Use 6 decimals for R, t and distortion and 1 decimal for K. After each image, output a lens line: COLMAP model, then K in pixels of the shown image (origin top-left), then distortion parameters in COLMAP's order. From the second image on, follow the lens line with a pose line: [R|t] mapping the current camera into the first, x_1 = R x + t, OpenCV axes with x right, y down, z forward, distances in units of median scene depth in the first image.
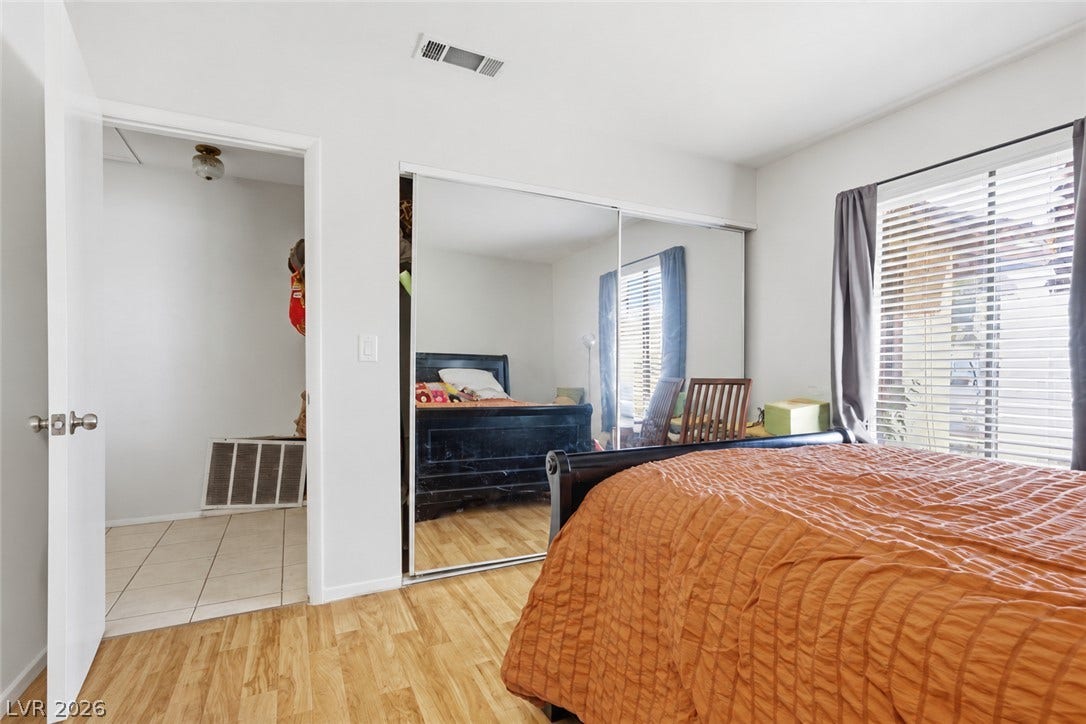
lens RADIAL K [[510.8, 0, 545.9], [0, 510.8, 366.2], [0, 0, 1]] dist [-0.004218, -0.000673]
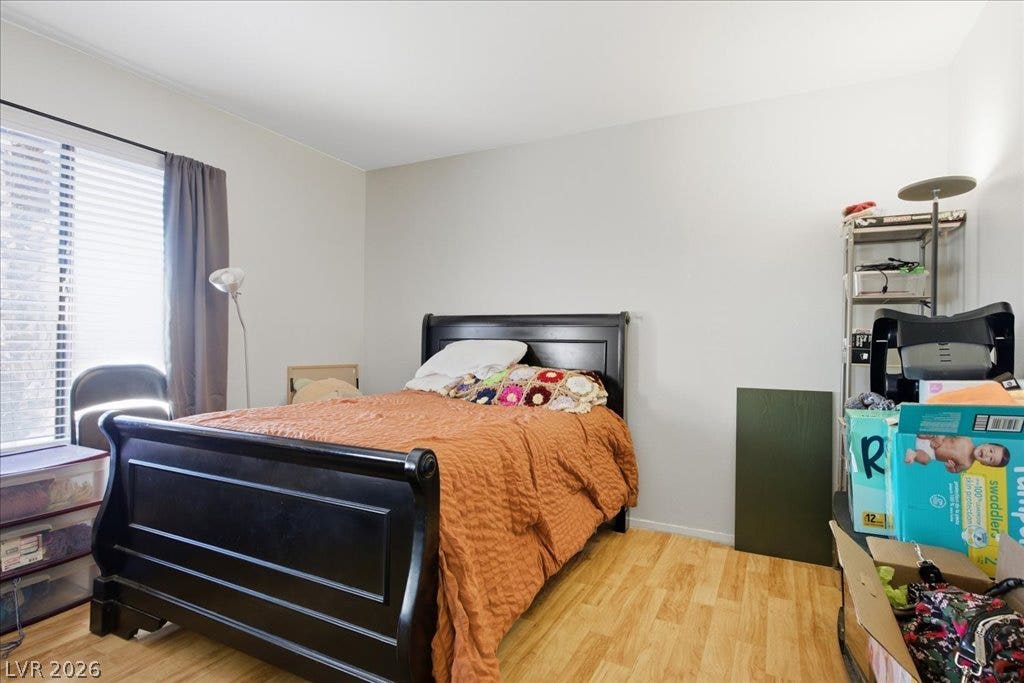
lens RADIAL K [[527.0, 0, 514.5], [0, 527.0, 342.7], [0, 0, 1]] dist [-0.001902, -0.000246]
pose [[-0.599696, -0.004359, 0.800216, -0.928368], [-0.012597, 0.999913, -0.003994, -0.002934], [-0.800129, -0.012476, -0.599699, 1.779620]]
